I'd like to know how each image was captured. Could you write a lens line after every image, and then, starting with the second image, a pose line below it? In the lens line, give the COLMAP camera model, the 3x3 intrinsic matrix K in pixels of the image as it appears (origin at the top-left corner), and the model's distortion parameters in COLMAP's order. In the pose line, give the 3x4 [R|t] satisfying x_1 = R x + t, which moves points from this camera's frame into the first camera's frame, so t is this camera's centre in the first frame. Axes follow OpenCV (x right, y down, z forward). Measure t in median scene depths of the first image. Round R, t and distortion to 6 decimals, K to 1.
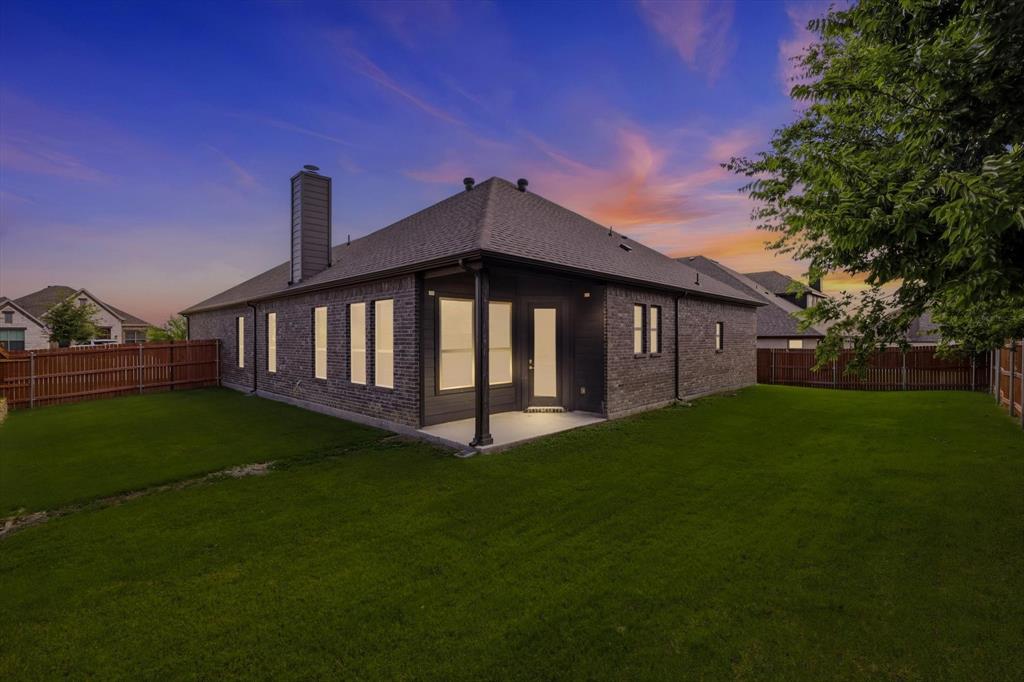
lens RADIAL K [[449.7, 0, 512.0], [0, 449.7, 341.0], [0, 0, 1]] dist [0.000508, -0.000124]
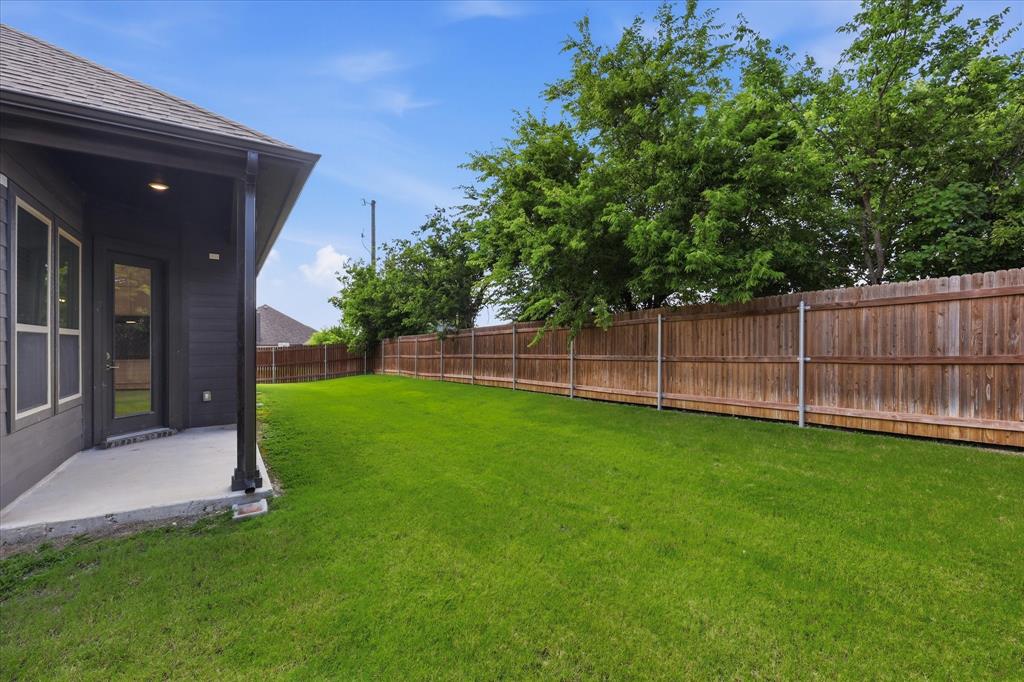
lens RADIAL K [[449.7, 0, 512.0], [0, 449.7, 341.0], [0, 0, 1]] dist [0.000508, -0.000124]
pose [[0.226234, 0.007431, 0.974045, -0.430824], [0.012777, 0.999862, -0.010595, 0.043871], [-0.973989, 0.014842, 0.226108, 0.428838]]
